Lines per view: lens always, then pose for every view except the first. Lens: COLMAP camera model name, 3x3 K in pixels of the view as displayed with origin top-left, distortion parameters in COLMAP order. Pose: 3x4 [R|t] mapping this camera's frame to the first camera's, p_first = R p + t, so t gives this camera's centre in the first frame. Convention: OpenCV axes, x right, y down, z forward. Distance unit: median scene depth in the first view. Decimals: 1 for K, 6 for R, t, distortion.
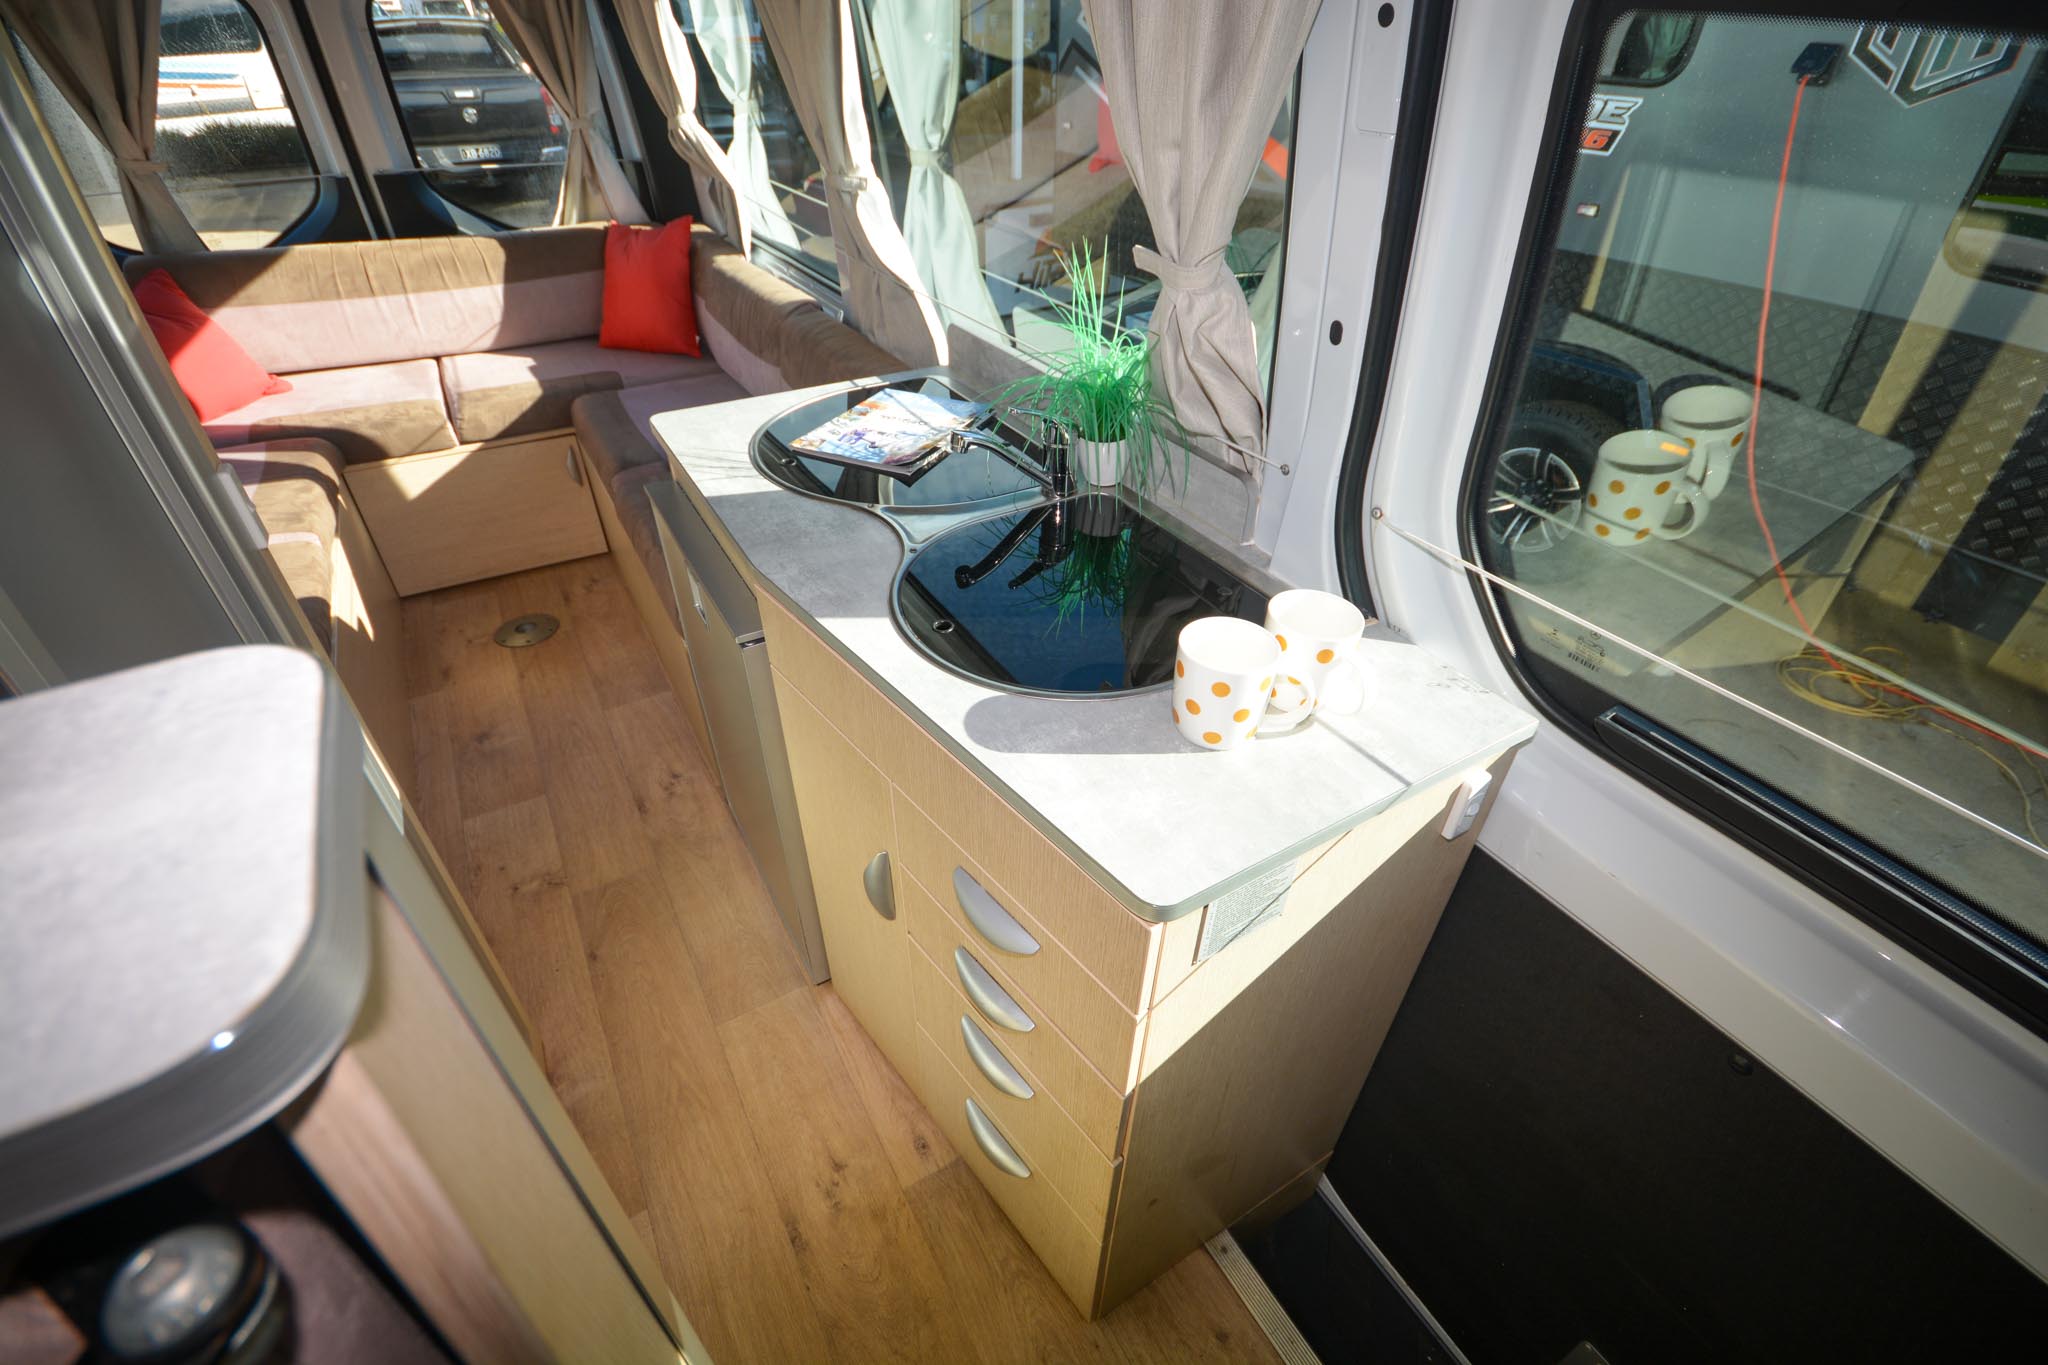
lens RADIAL K [[895.8, 0, 1025.2], [0, 895.8, 687.0], [0, 0, 1]] dist [0.004681, -0.006210]
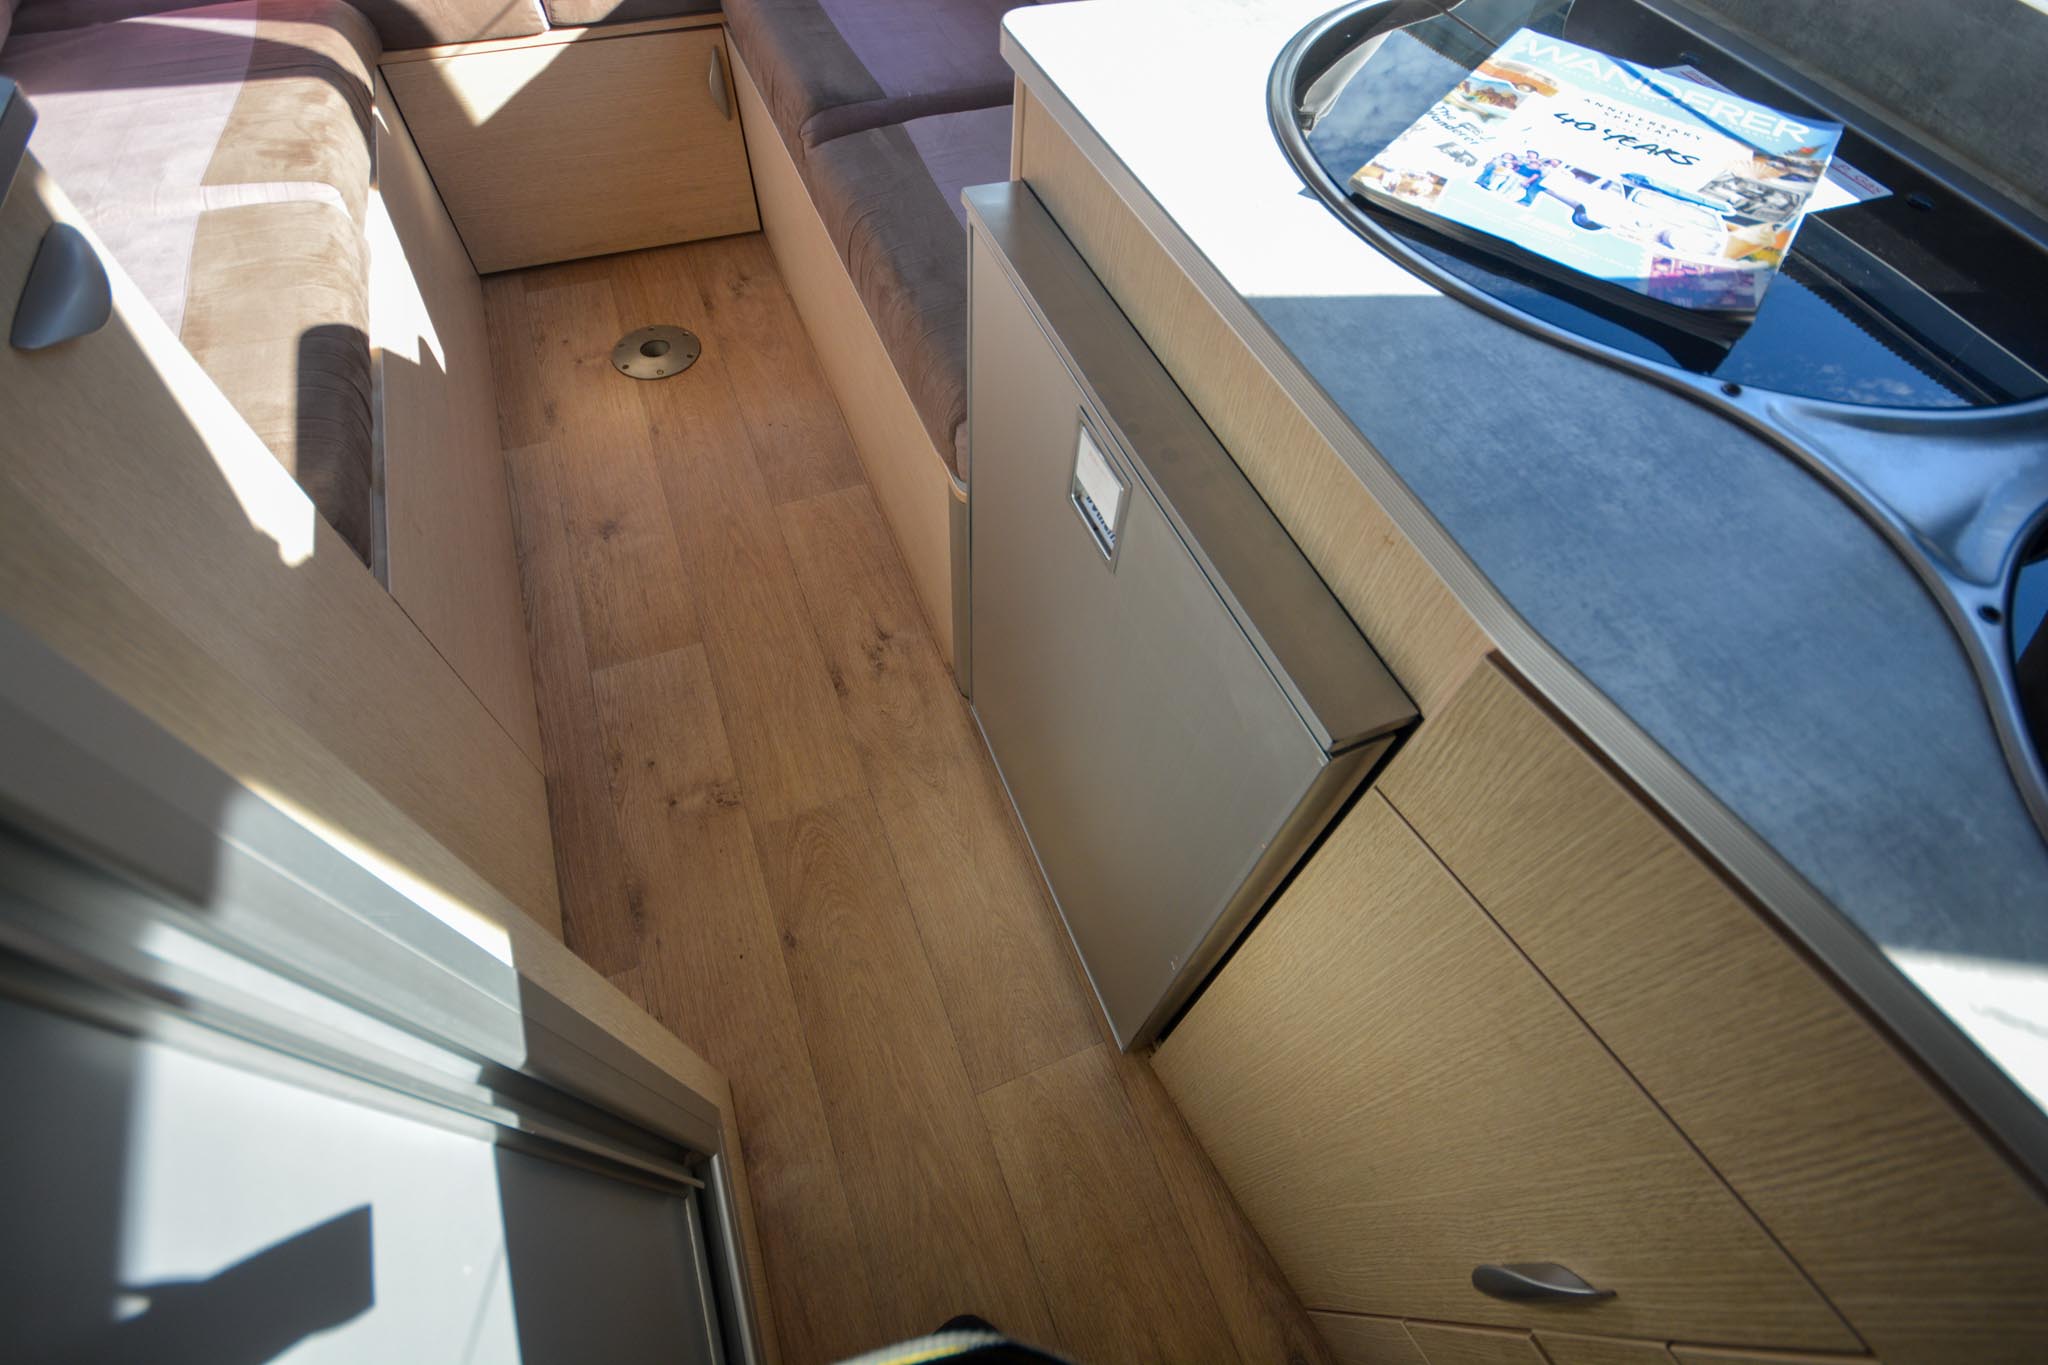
lens RADIAL K [[897.5, 0, 1024.0], [0, 897.5, 682.5], [0, 0, 1]] dist [0.001097, -0.004874]
pose [[0.987729, 0.144983, -0.058071, -0.207108], [-0.118173, 0.936884, 0.329066, -0.090438], [0.102115, -0.318165, 0.942520, 0.306997]]
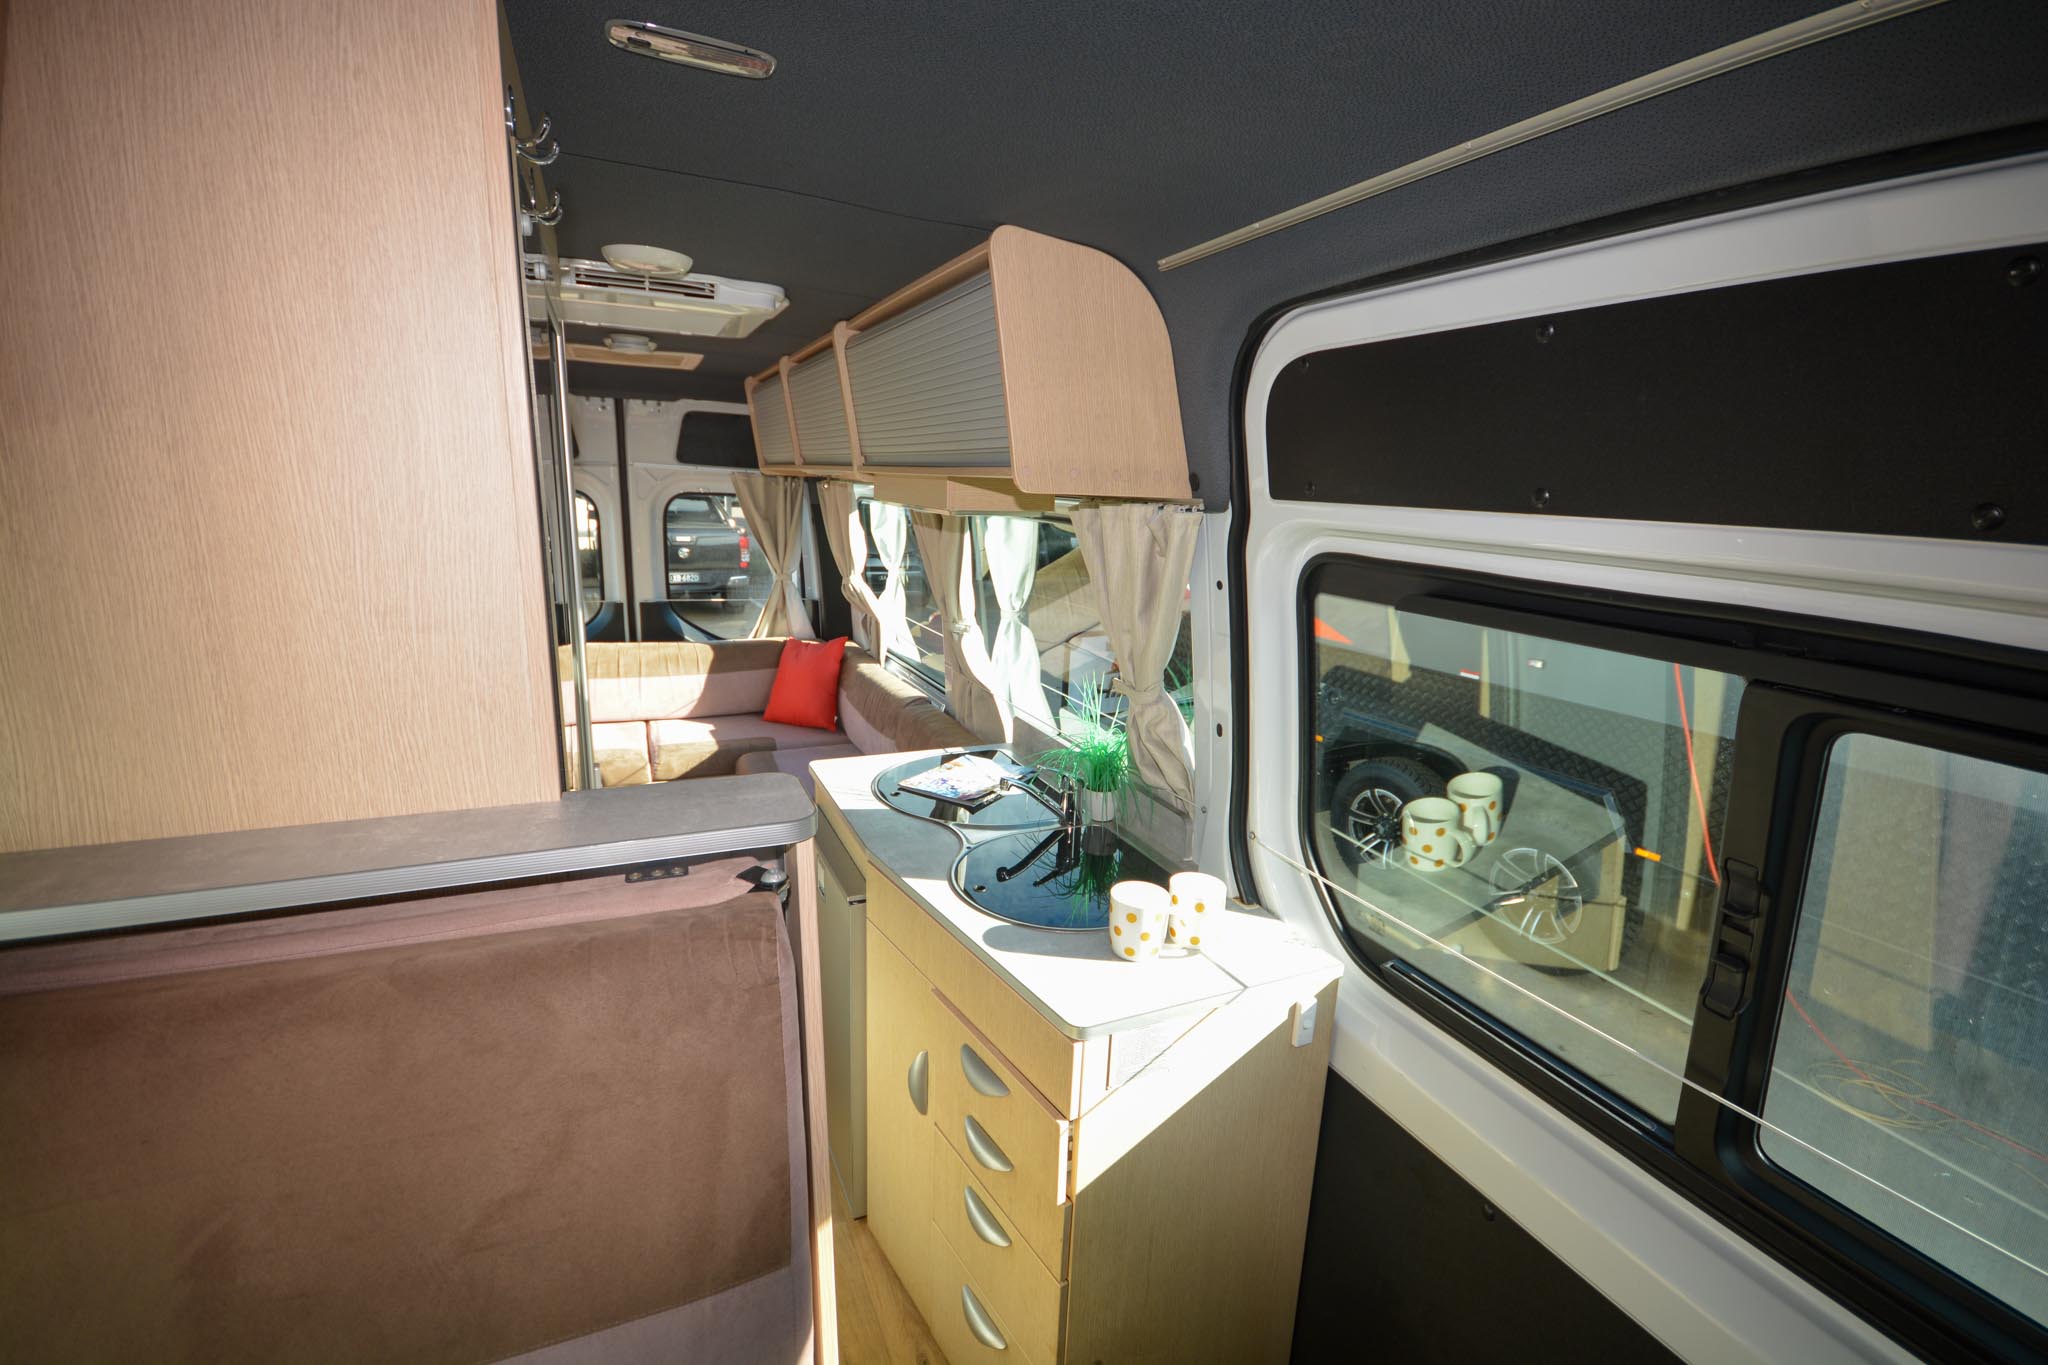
lens RADIAL K [[901.3, 0, 1023.9], [0, 901.3, 687.2], [0, 0, 1]] dist [0.002381, -0.012718]
pose [[0.993540, 0.049616, -0.102057, 0.055128], [-0.087237, 0.909121, -0.407294, 0.105975], [0.072574, 0.413566, 0.907577, -0.250856]]
